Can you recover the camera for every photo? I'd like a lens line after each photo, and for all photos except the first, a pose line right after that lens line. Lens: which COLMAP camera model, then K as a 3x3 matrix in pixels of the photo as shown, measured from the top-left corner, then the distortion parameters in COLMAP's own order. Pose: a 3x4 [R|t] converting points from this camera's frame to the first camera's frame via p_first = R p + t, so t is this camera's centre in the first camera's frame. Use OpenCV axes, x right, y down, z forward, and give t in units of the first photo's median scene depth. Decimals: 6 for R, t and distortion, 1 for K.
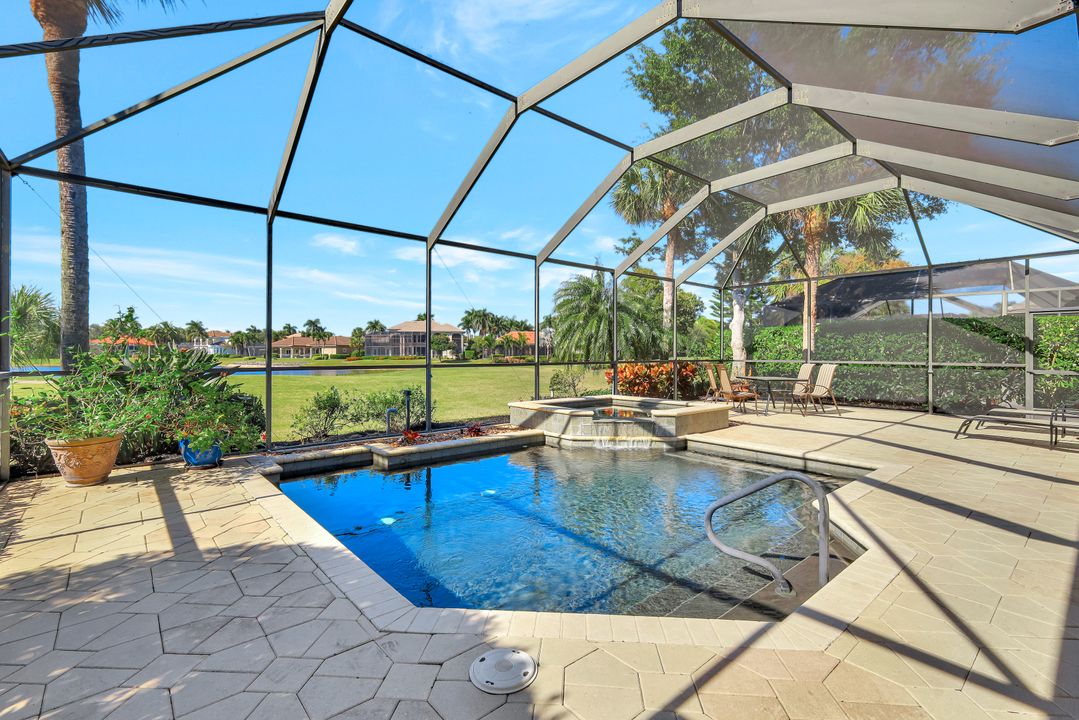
lens RADIAL K [[491.5, 0, 539.5], [0, 491.5, 360.0], [0, 0, 1]] dist [0.001176, 0.000345]
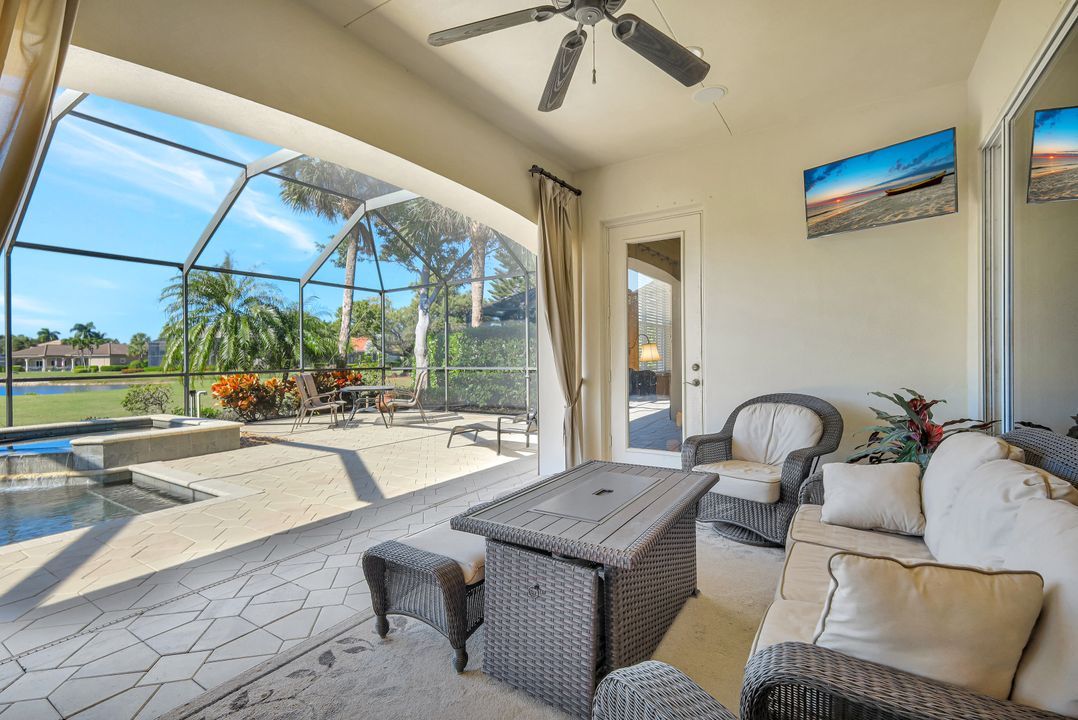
lens RADIAL K [[496.8, 0, 539.0], [0, 496.8, 360.0], [0, 0, 1]] dist [-0.003731, -0.001181]
pose [[0.954645, -0.015658, 0.297336, 0.534186], [0.019173, 0.999776, -0.008910, -0.000659], [-0.297130, 0.014206, 0.954731, 0.013289]]
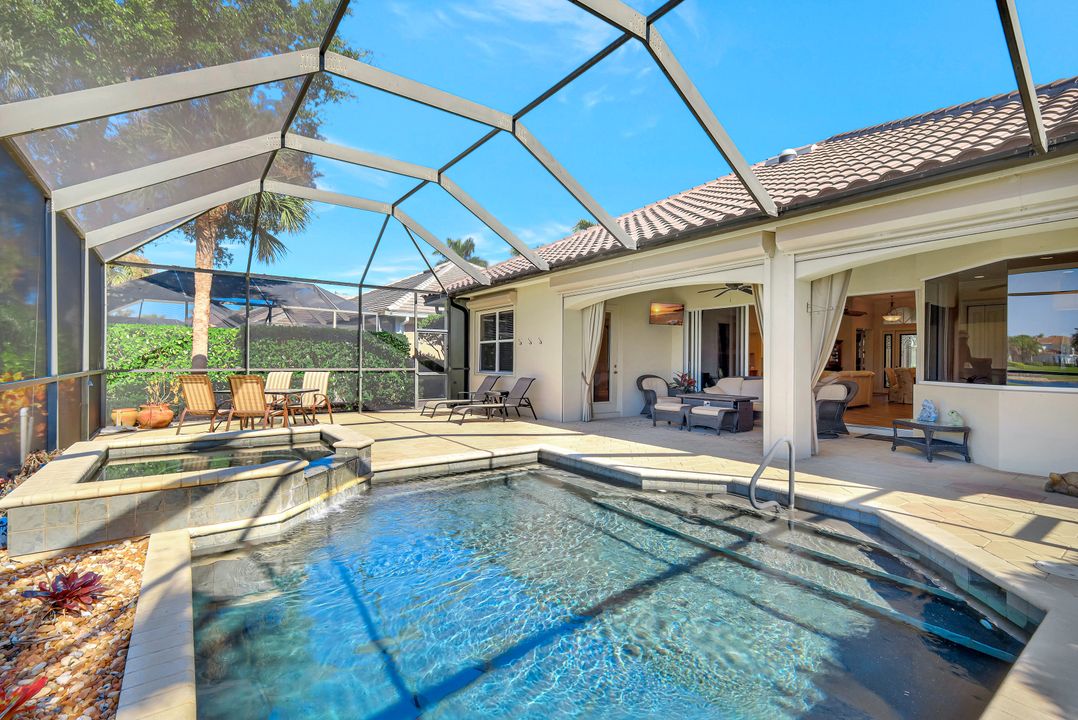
lens RADIAL K [[491.1, 0, 539.0], [0, 491.1, 360.0], [0, 0, 1]] dist [0.001176, 0.000345]
pose [[0.073004, -0.001978, 0.997330, -0.354668], [0.010296, 0.999946, 0.001230, -0.012511], [-0.997279, 0.010178, 0.073020, 0.512200]]
